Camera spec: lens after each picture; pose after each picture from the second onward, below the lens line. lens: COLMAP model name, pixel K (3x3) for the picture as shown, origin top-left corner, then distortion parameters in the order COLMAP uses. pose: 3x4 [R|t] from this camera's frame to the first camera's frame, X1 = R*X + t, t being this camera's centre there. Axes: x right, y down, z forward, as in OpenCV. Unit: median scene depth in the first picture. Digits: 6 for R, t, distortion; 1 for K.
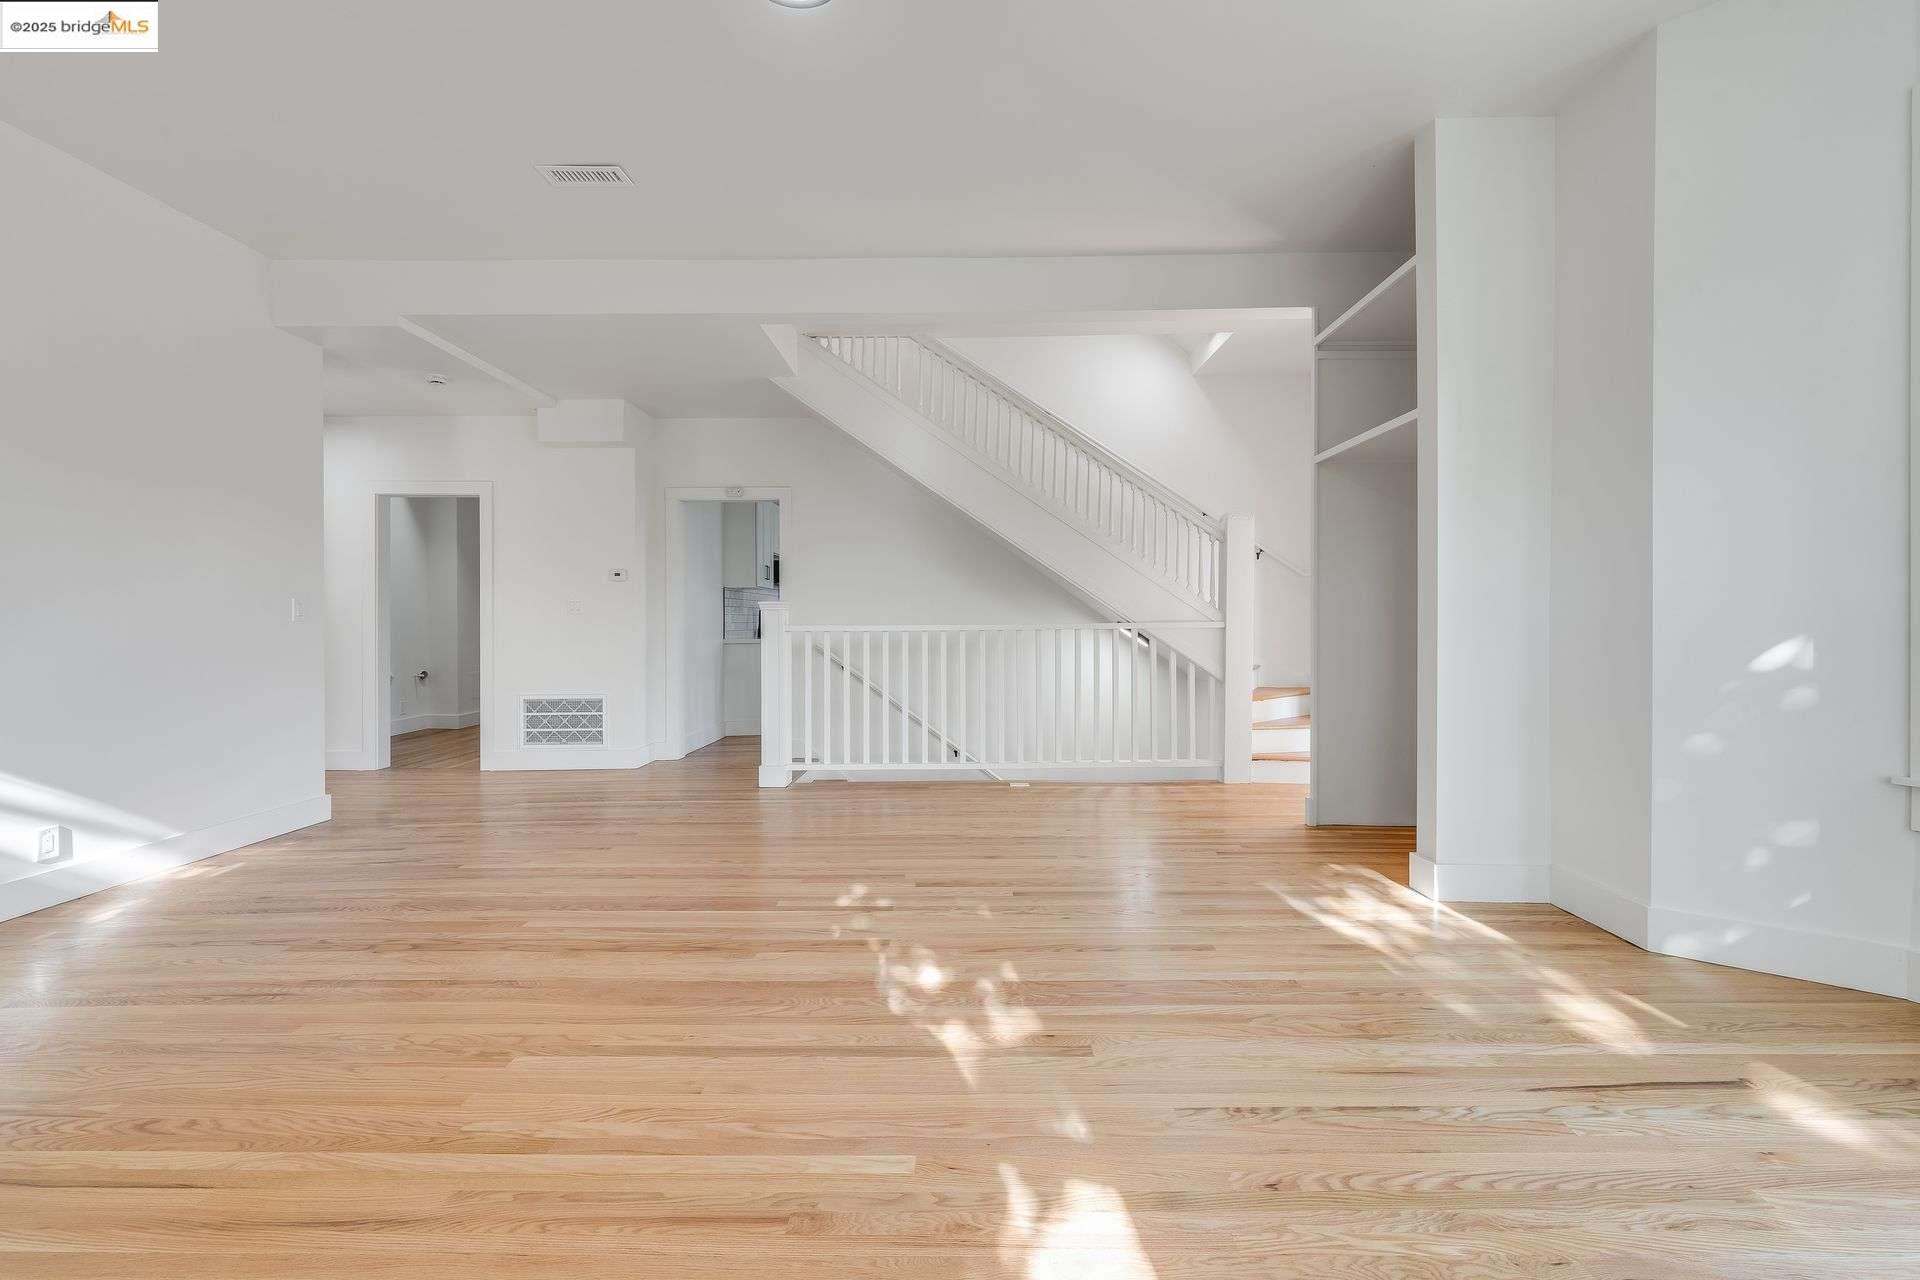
lens RADIAL K [[794.7, 0, 957.1], [0, 794.7, 629.6], [0, 0, 1]] dist [-0.001861, -0.000059]
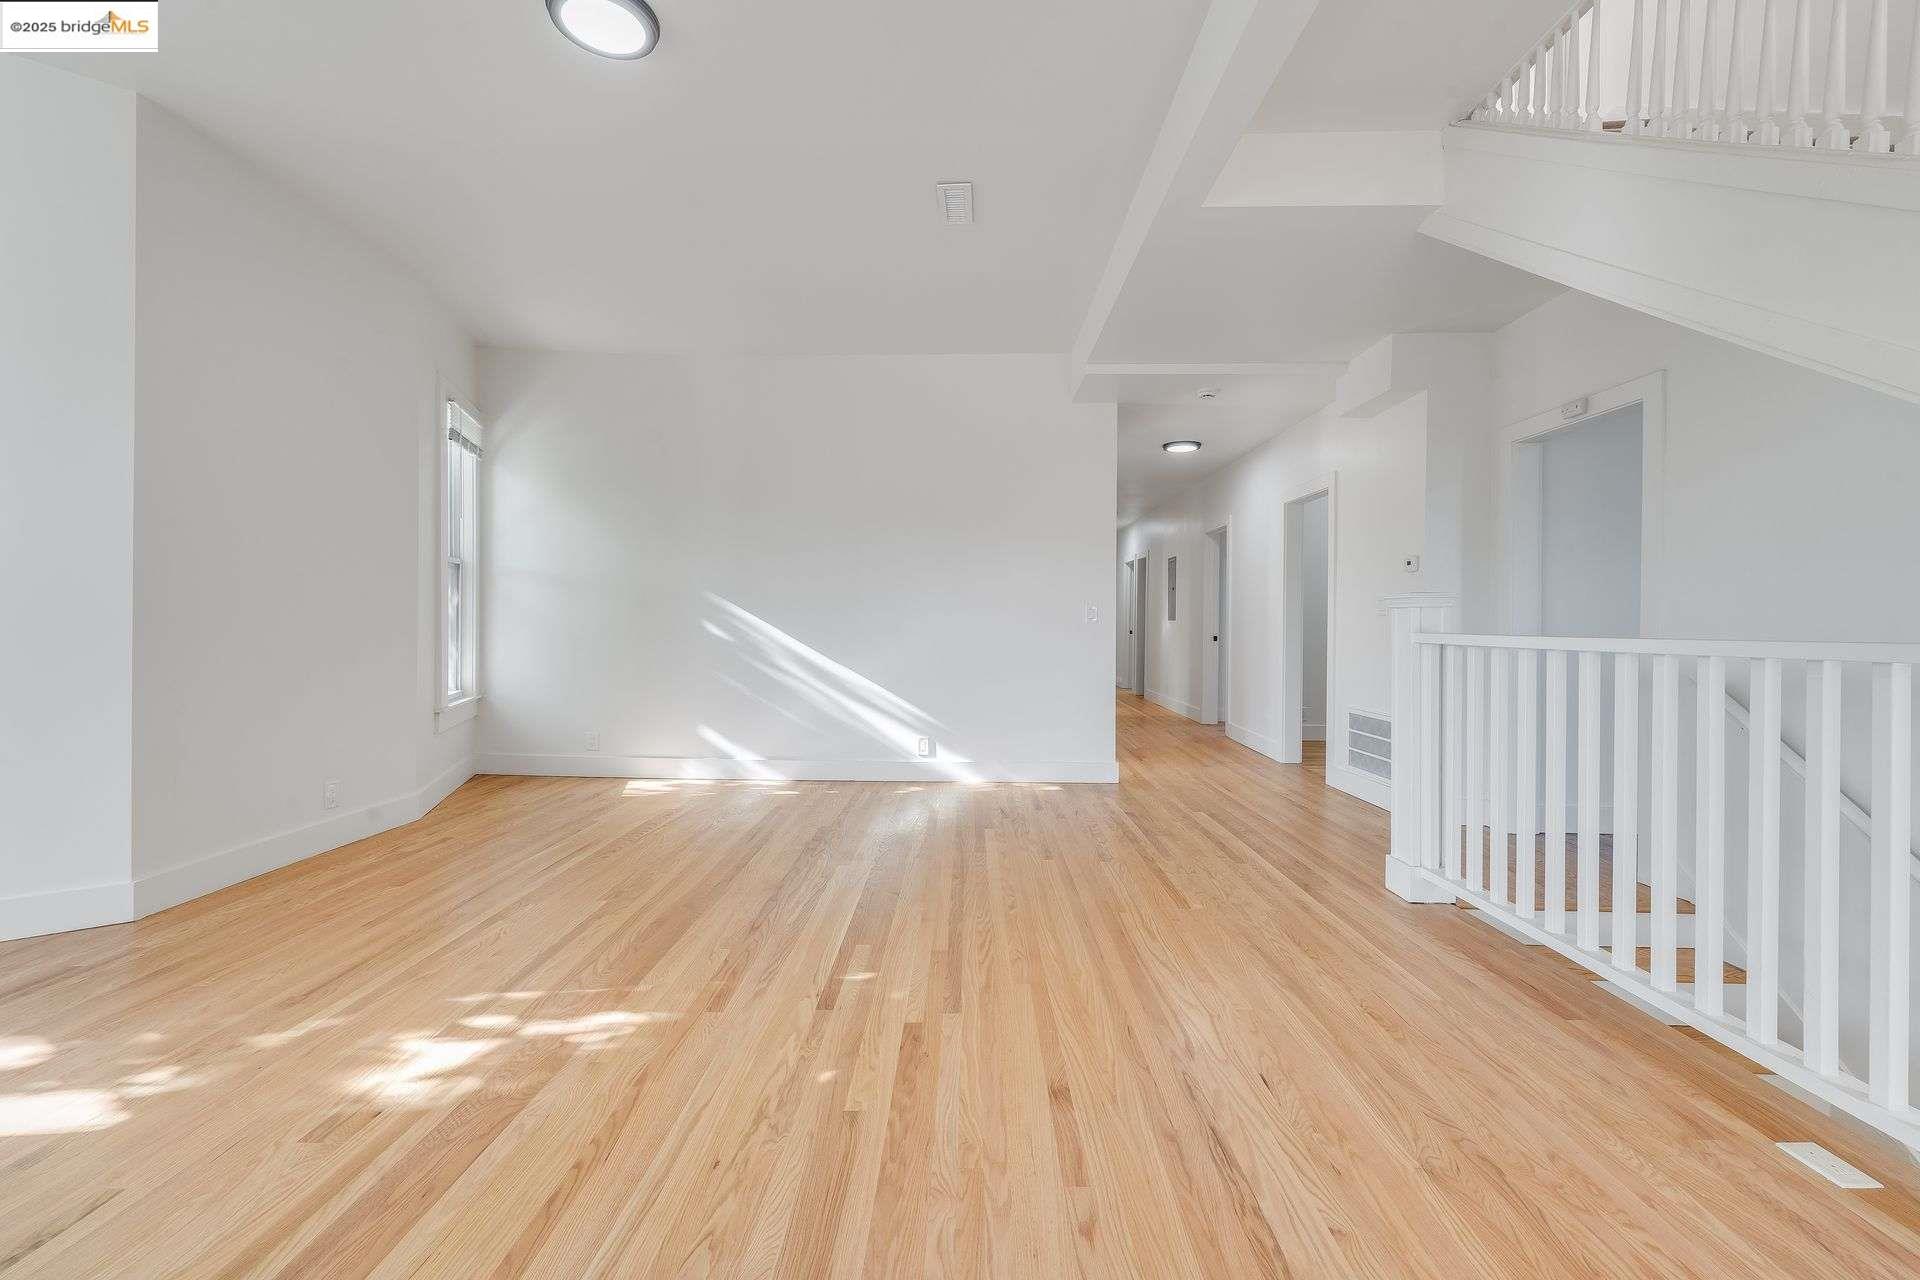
lens RADIAL K [[794.7, 0, 956.3], [0, 794.7, 628.3], [0, 0, 1]] dist [-0.001861, -0.000059]
pose [[-0.012927, 0.010380, -0.999863, 0.649821], [-0.013184, 0.999857, 0.010551, -0.017097], [0.999830, 0.013319, -0.012788, 1.108459]]
